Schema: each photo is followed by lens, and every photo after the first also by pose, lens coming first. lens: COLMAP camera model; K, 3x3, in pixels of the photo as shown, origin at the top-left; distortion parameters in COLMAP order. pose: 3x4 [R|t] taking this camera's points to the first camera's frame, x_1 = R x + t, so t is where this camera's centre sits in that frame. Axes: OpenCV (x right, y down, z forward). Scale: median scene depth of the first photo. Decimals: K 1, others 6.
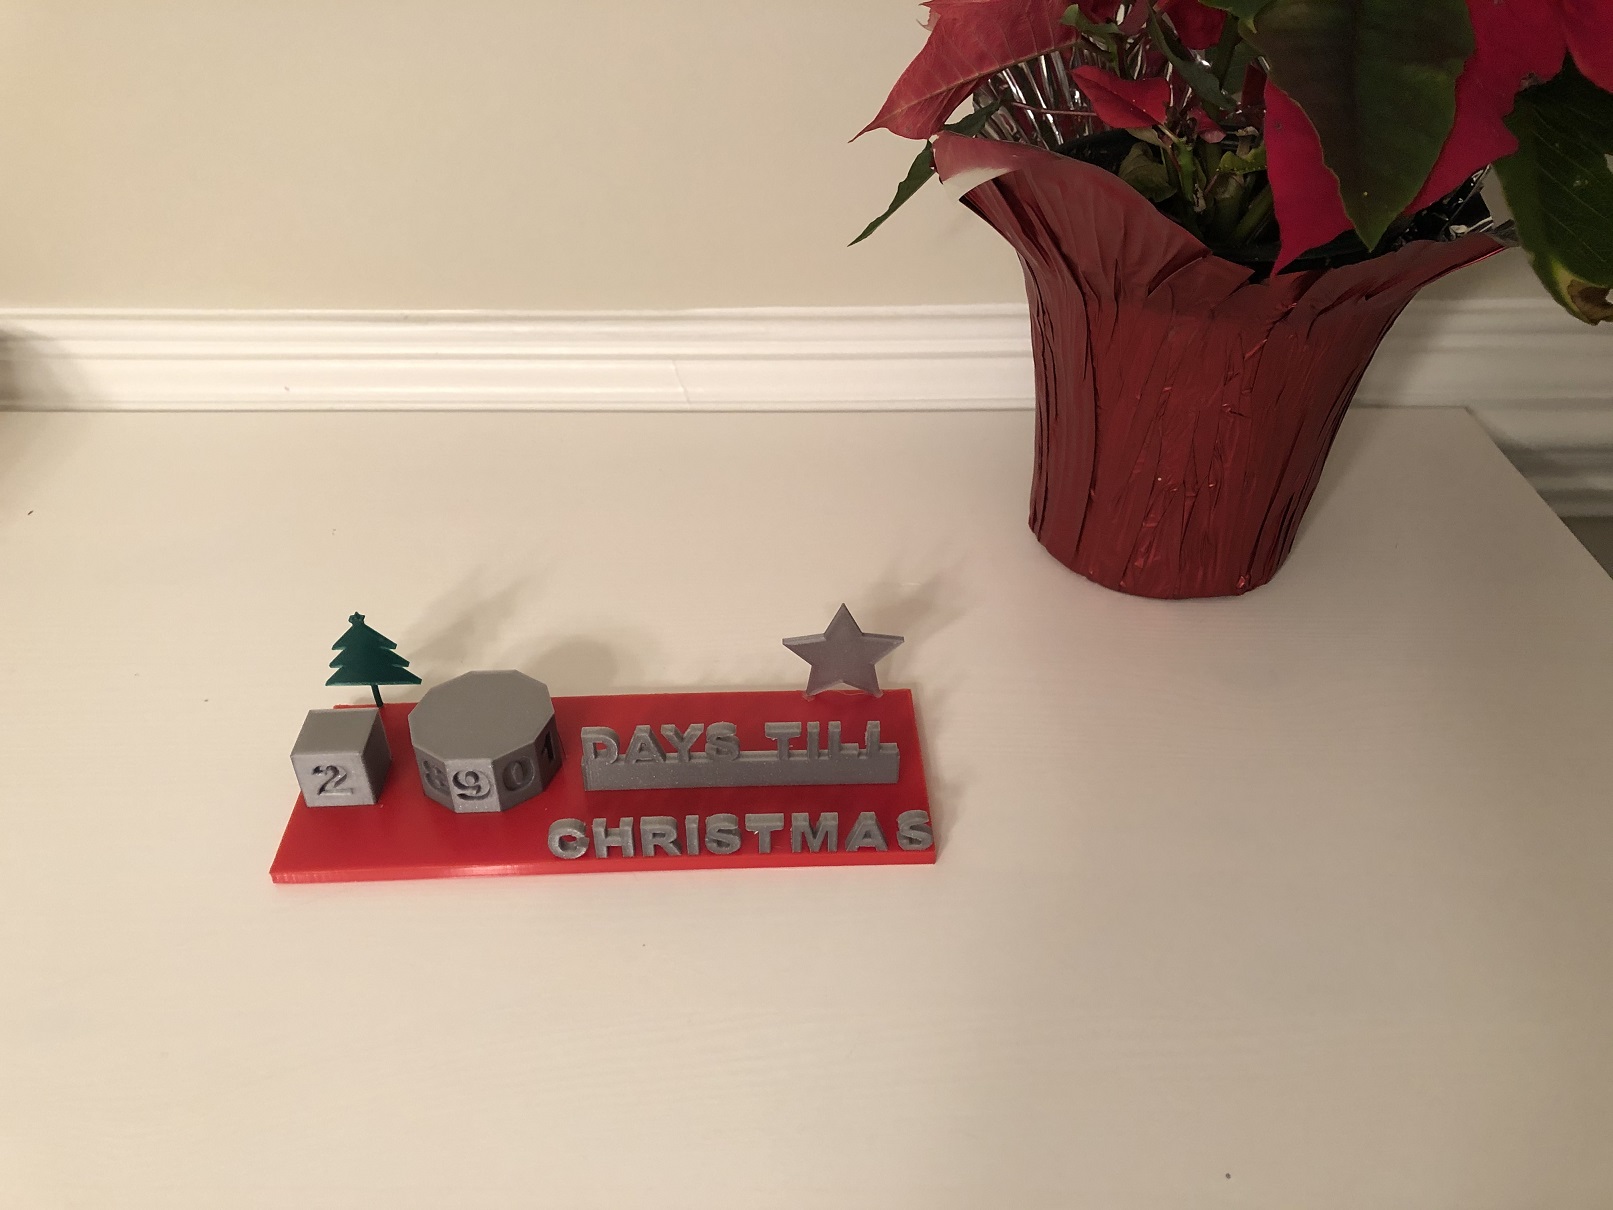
lens RADIAL K [[1367.7, 0, 806.5], [0, 1367.7, 605.0], [0, 0, 1]] dist [0.037976, 0.001521]
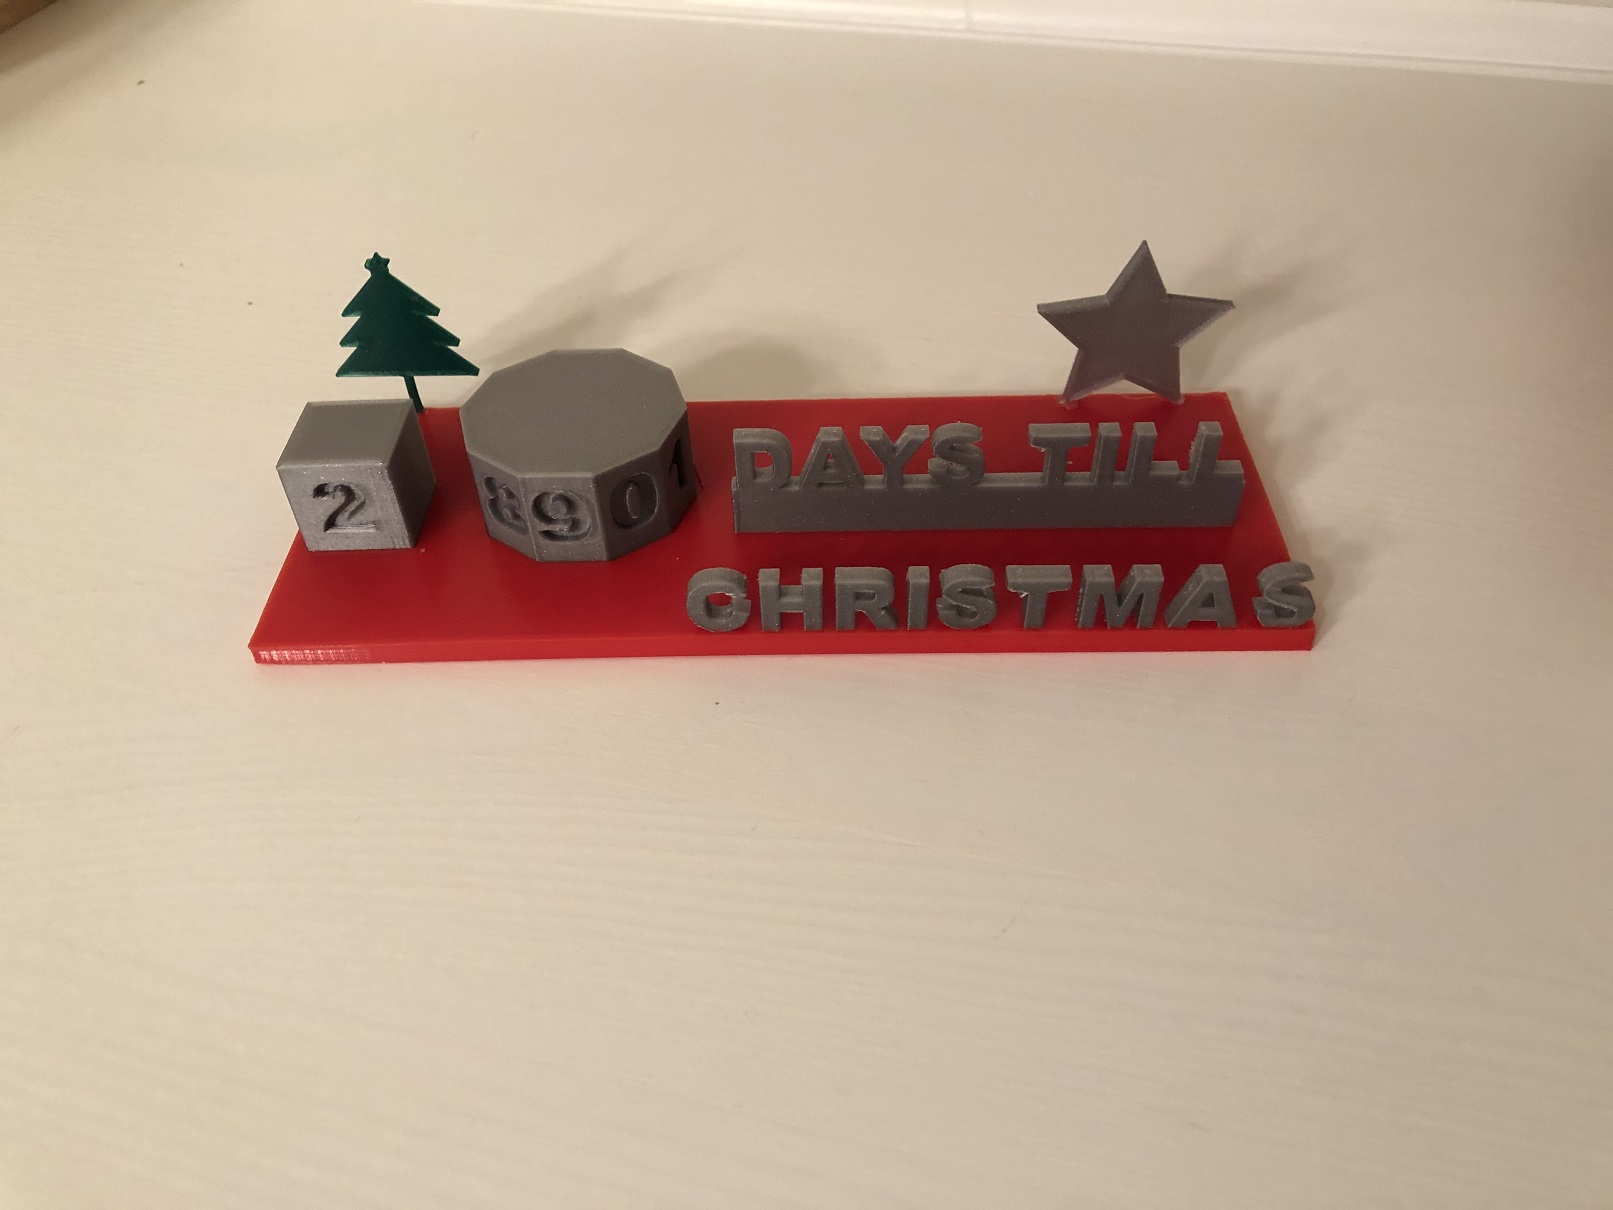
lens RADIAL K [[1400.8, 0, 794.5], [0, 1400.8, 577.1], [0, 0, 1]] dist [0.085820, -0.001686]
pose [[0.998335, 0.011222, -0.056577, -0.100372], [-0.005626, 0.995159, 0.098113, 0.094865], [0.057404, -0.097632, 0.993566, 0.361759]]
